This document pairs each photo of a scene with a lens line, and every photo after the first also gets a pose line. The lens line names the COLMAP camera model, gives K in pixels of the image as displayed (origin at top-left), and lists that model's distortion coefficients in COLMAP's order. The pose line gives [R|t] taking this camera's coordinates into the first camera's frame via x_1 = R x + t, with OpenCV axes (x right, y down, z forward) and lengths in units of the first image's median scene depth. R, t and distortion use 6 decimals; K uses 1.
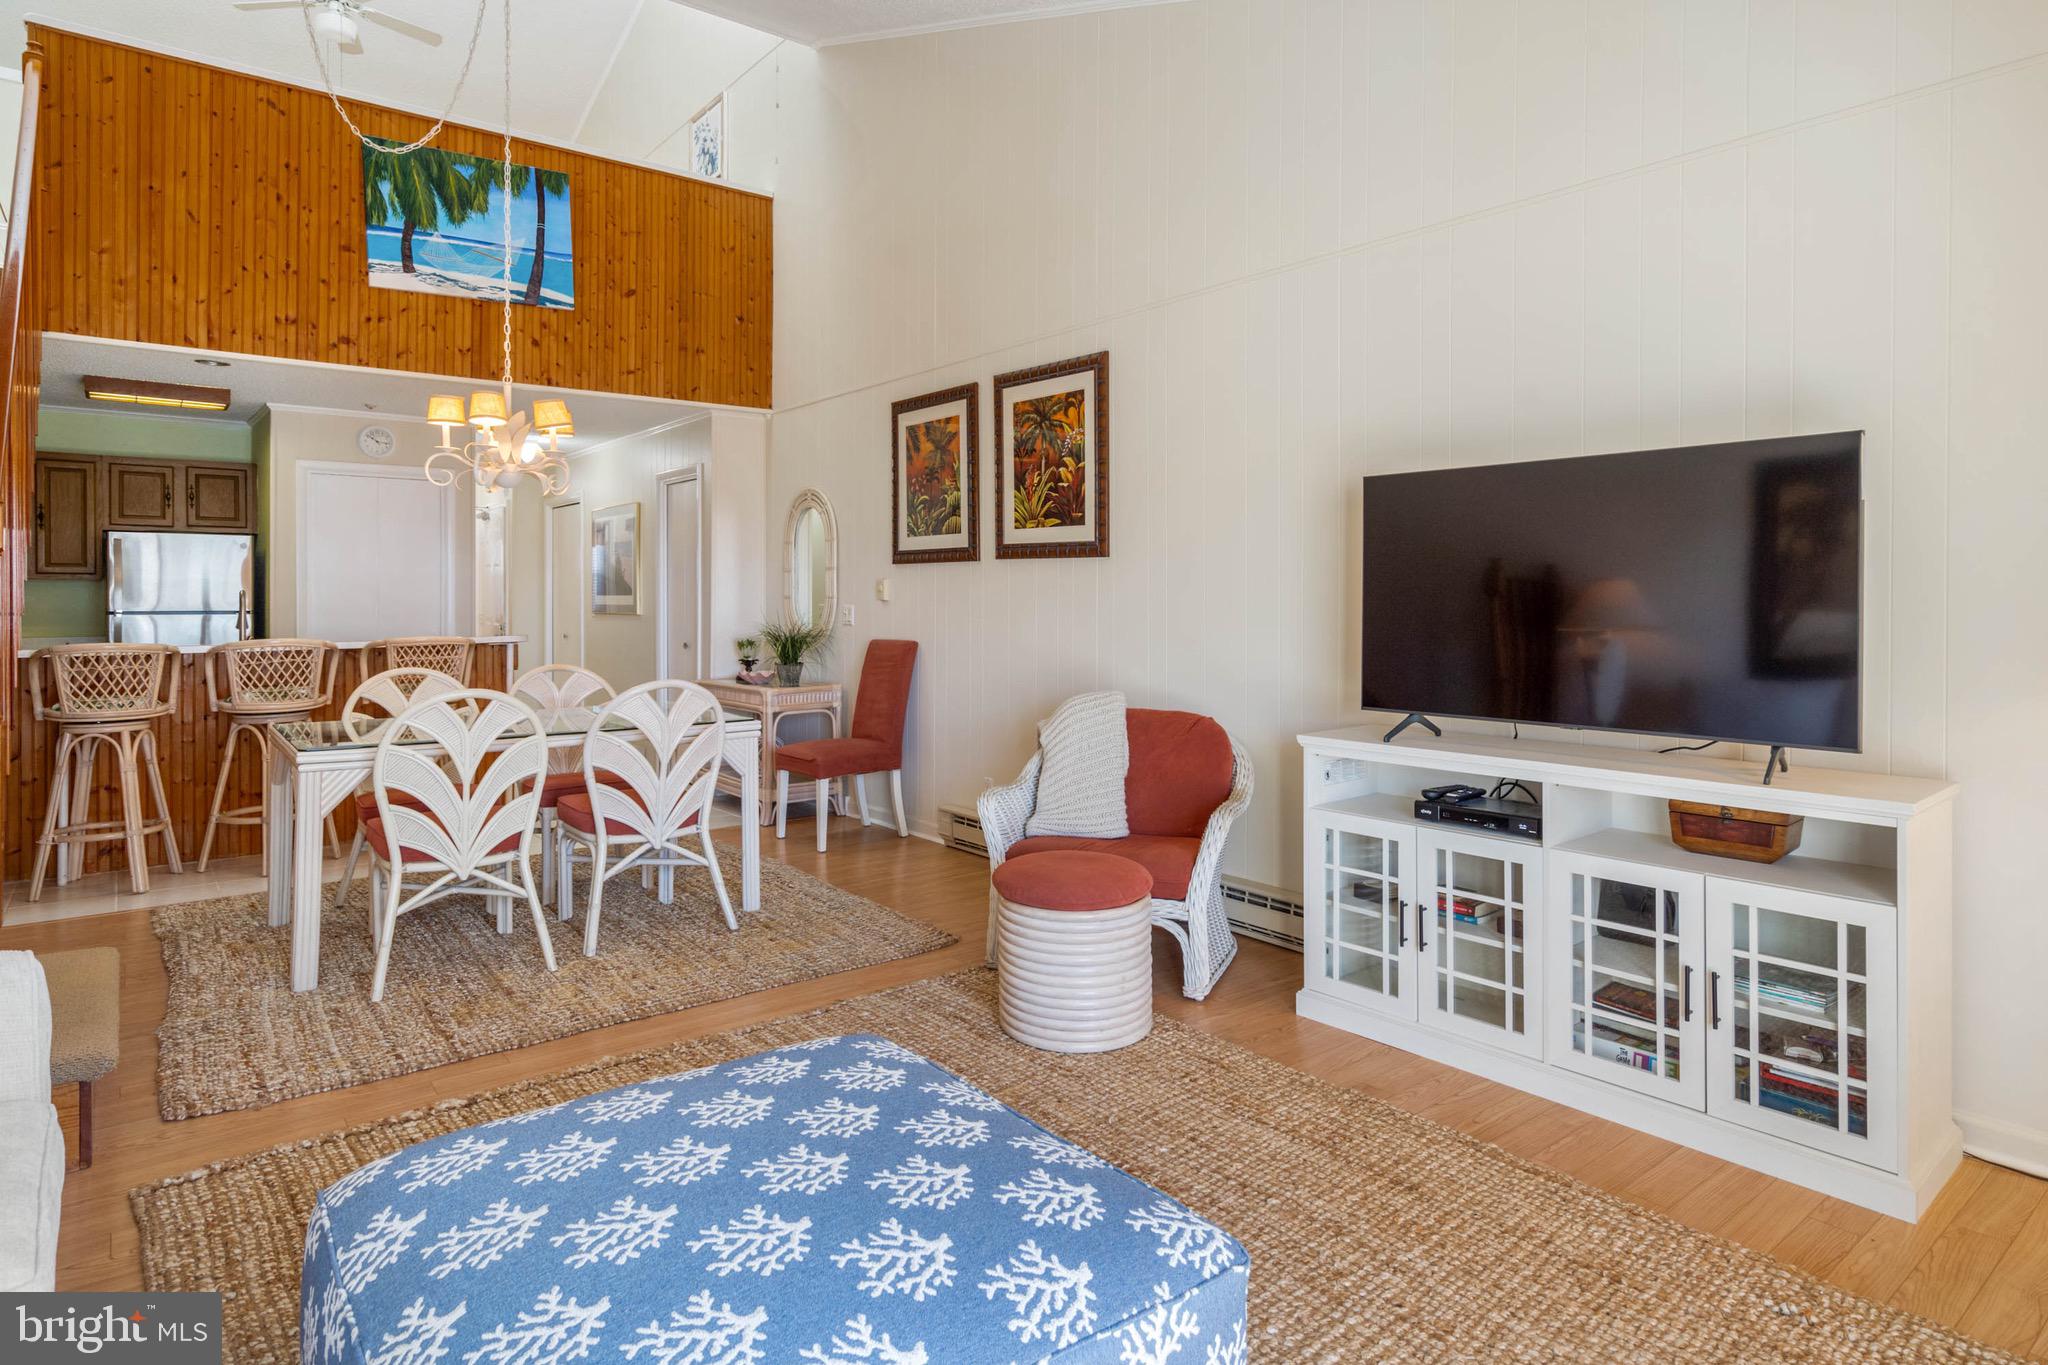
lens RADIAL K [[1144.3, 0, 983.1], [0, 1144.3, 588.4], [0, 0, 1]] dist [0.005934, -0.002834]
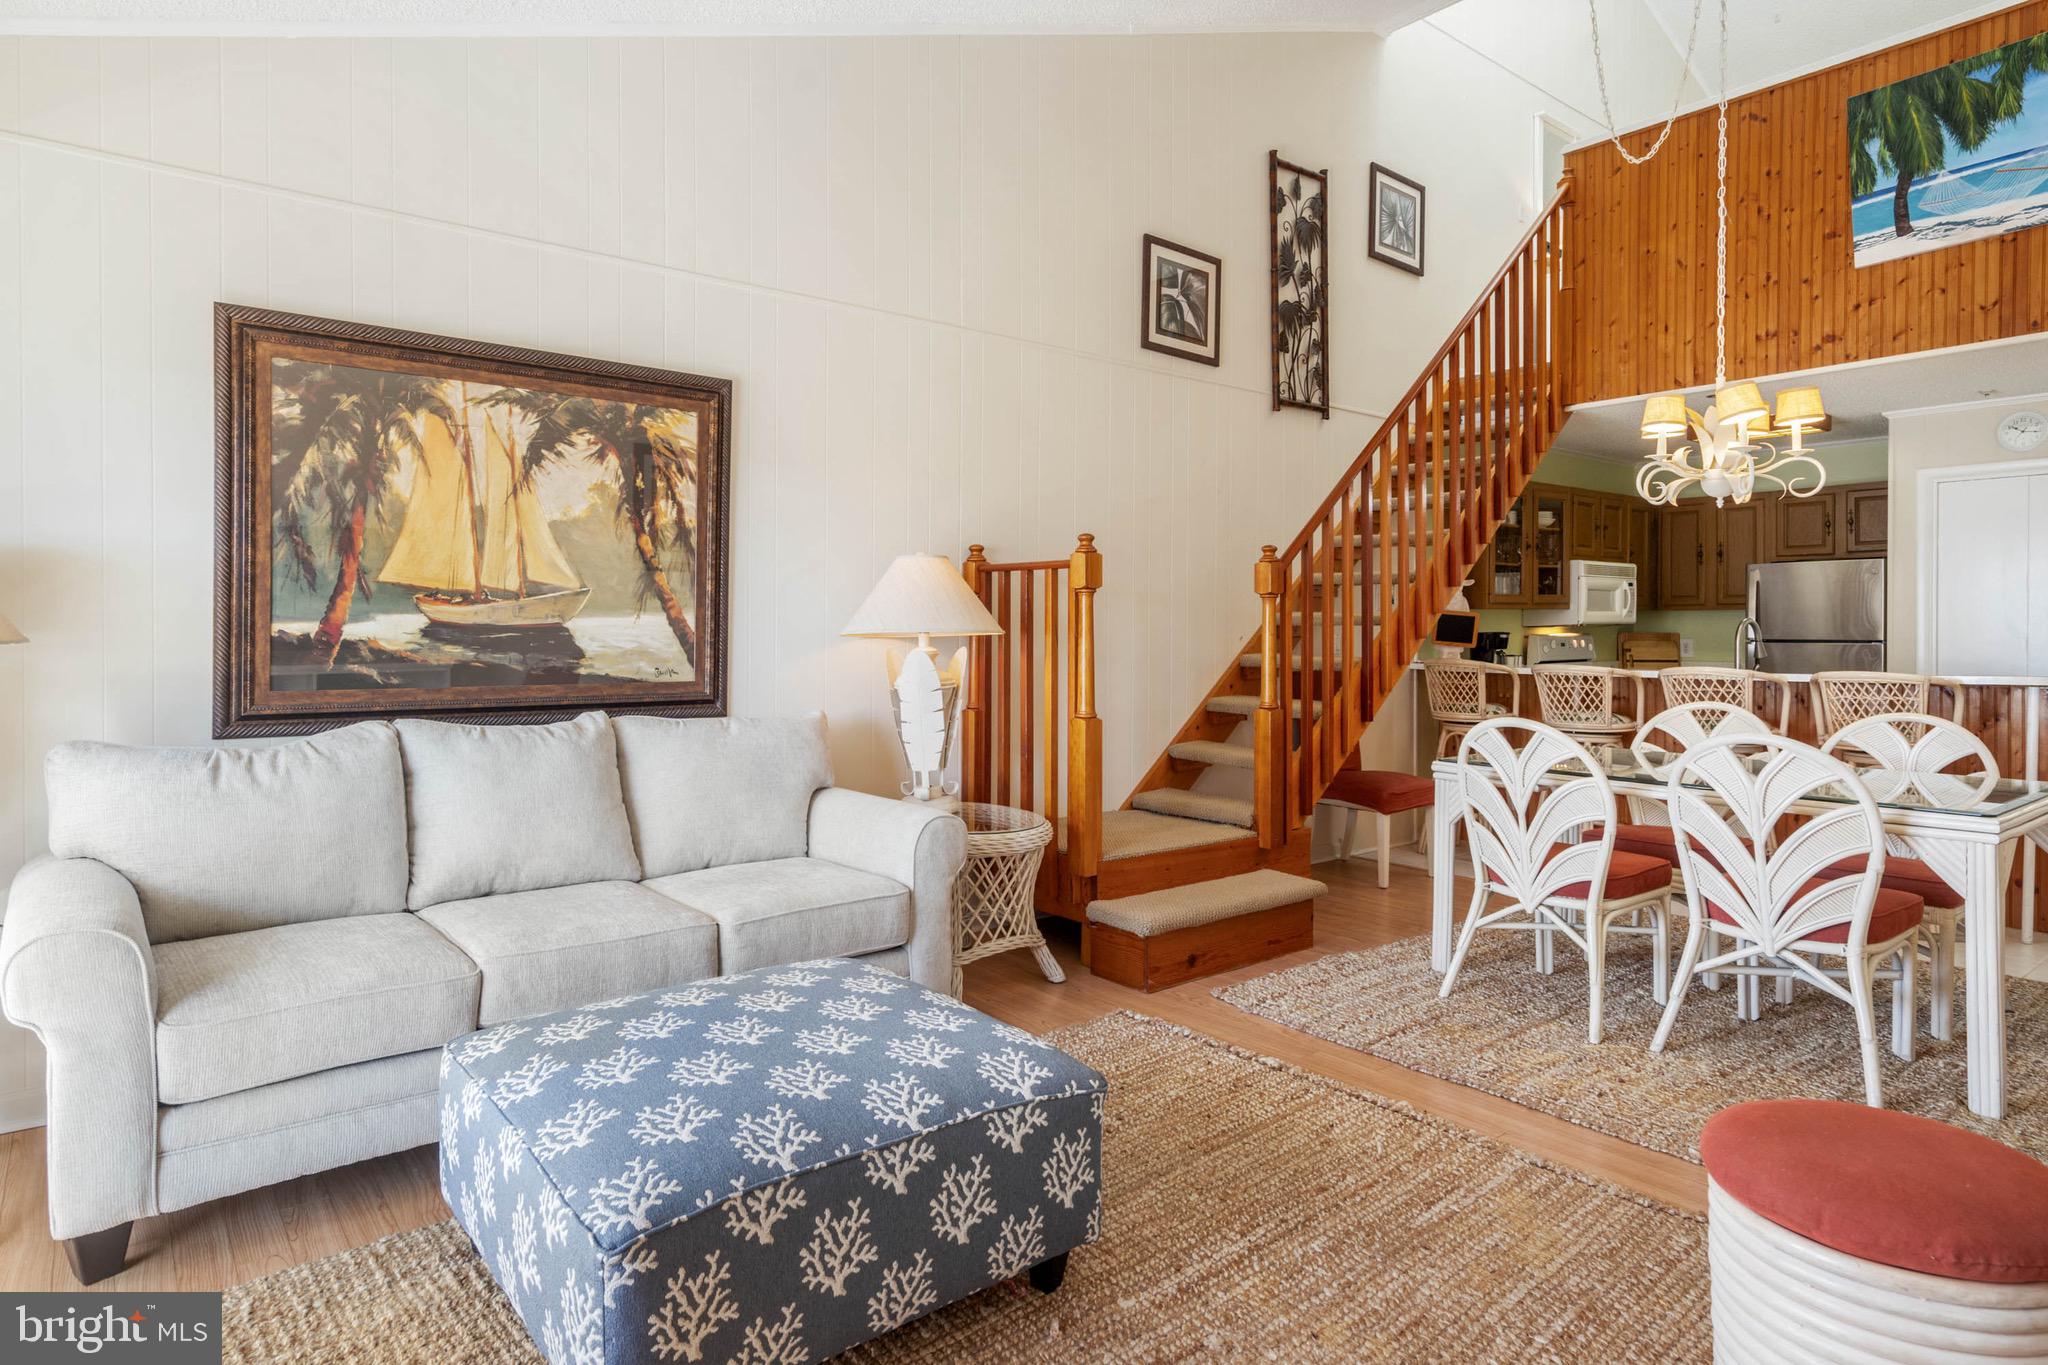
lens RADIAL K [[1144.3, 0, 1021.9], [0, 1144.3, 632.8], [0, 0, 1]] dist [0.005934, -0.002834]
pose [[0.021167, 0.001939, -0.999774, 0.347941], [0.010920, 0.999938, 0.002171, 0.005183], [0.999716, -0.010964, 0.021145, 0.368127]]
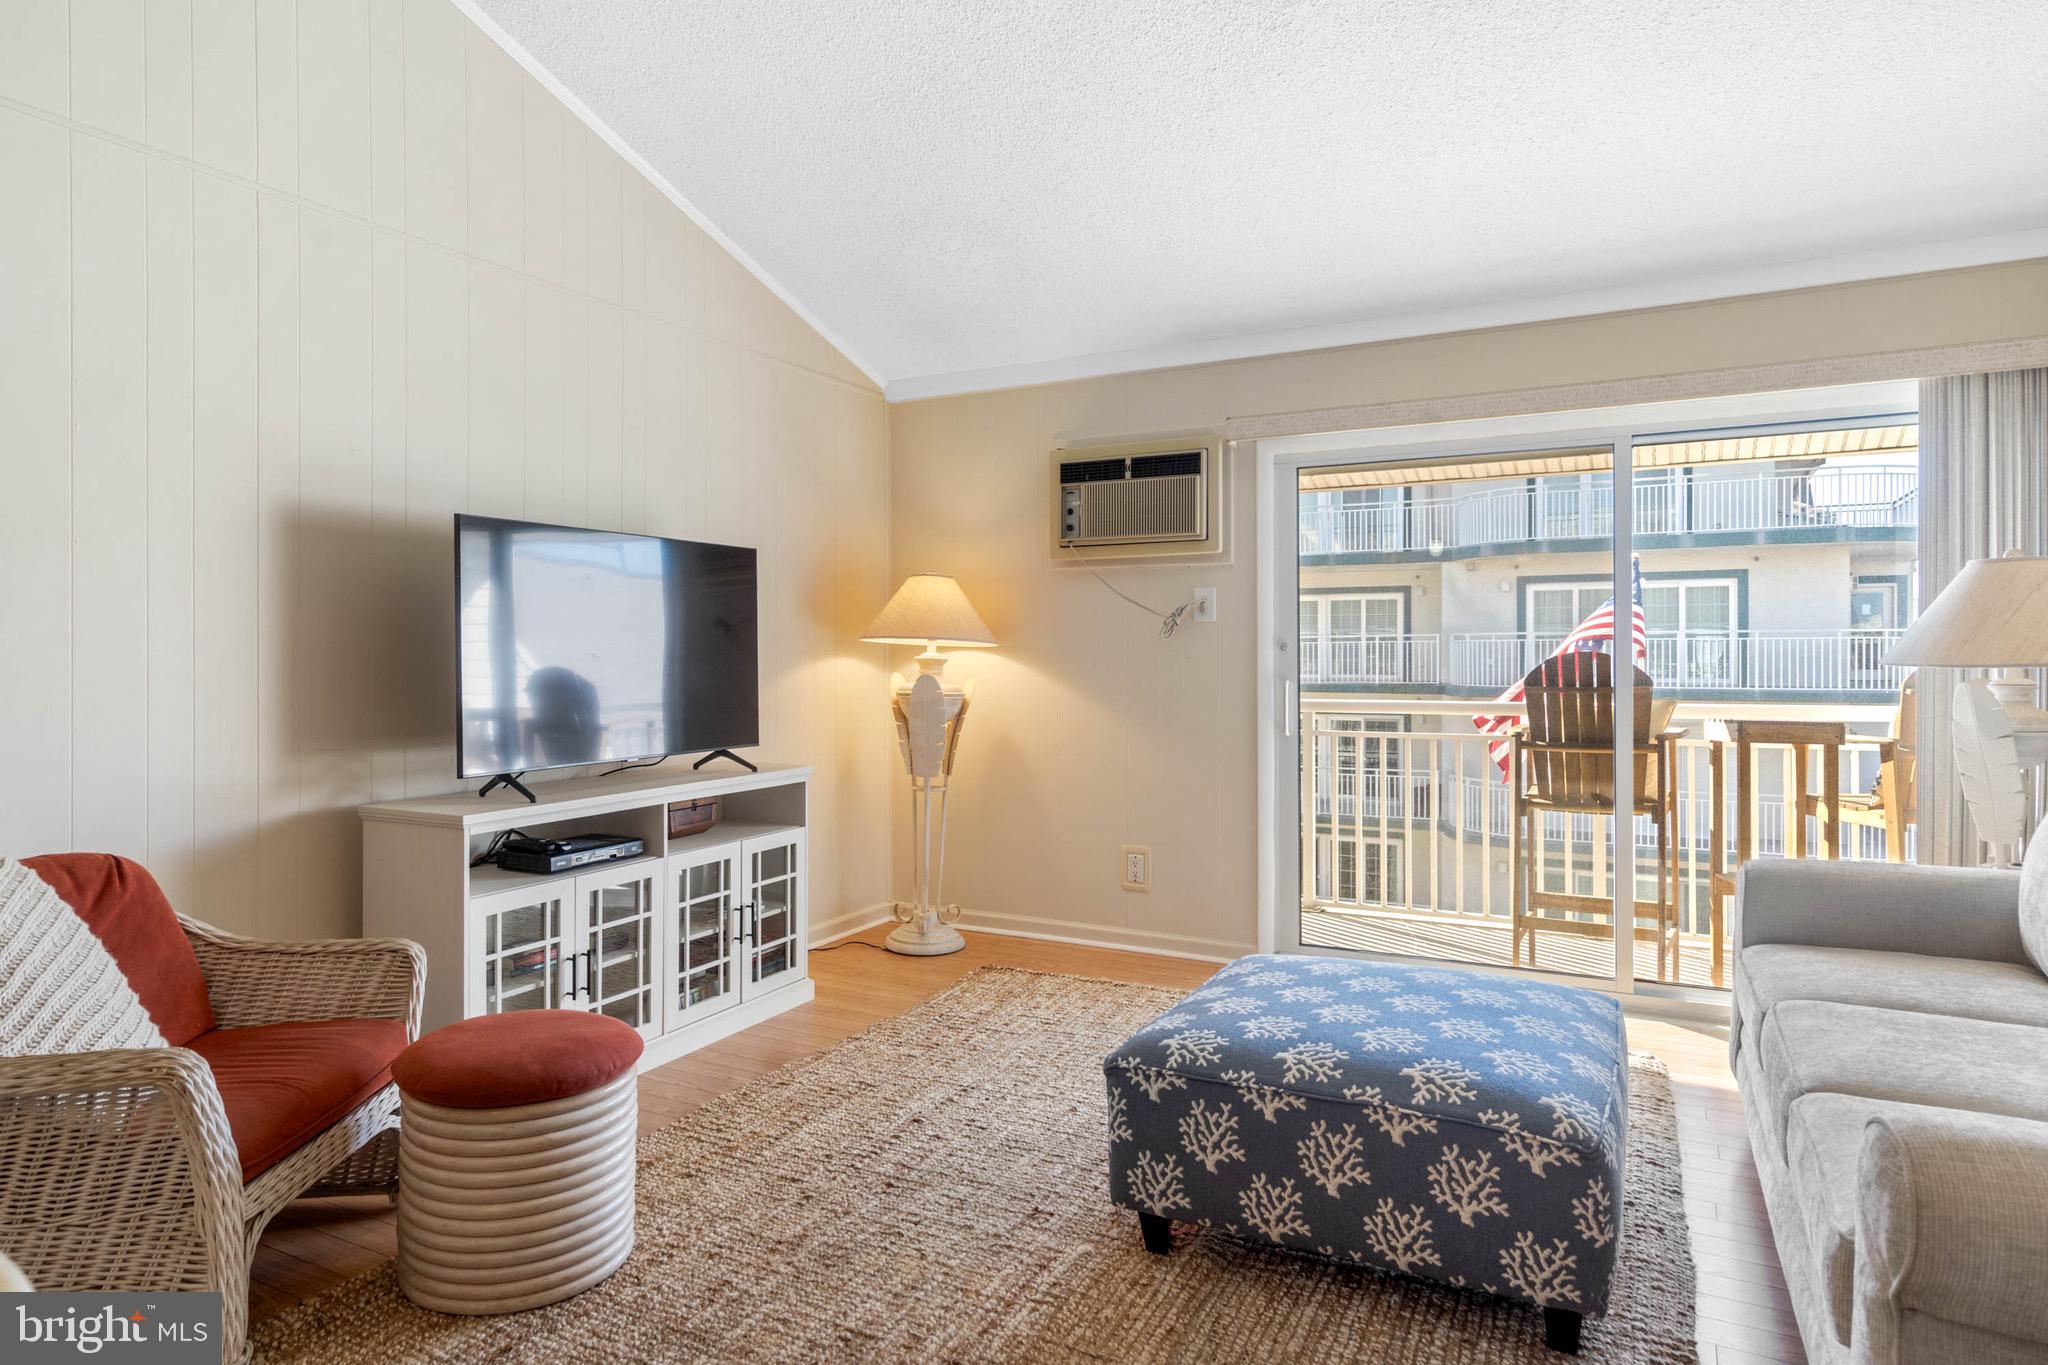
lens RADIAL K [[1194.3, 0, 1034.9], [0, 1194.3, 658.4], [0, 0, 1]] dist [-0.001184, 0.002295]
pose [[-0.415380, -0.006834, 0.909622, -0.432228], [-0.008925, 0.999954, 0.003436, 0.004252], [-0.909604, -0.006691, -0.415422, 0.613748]]
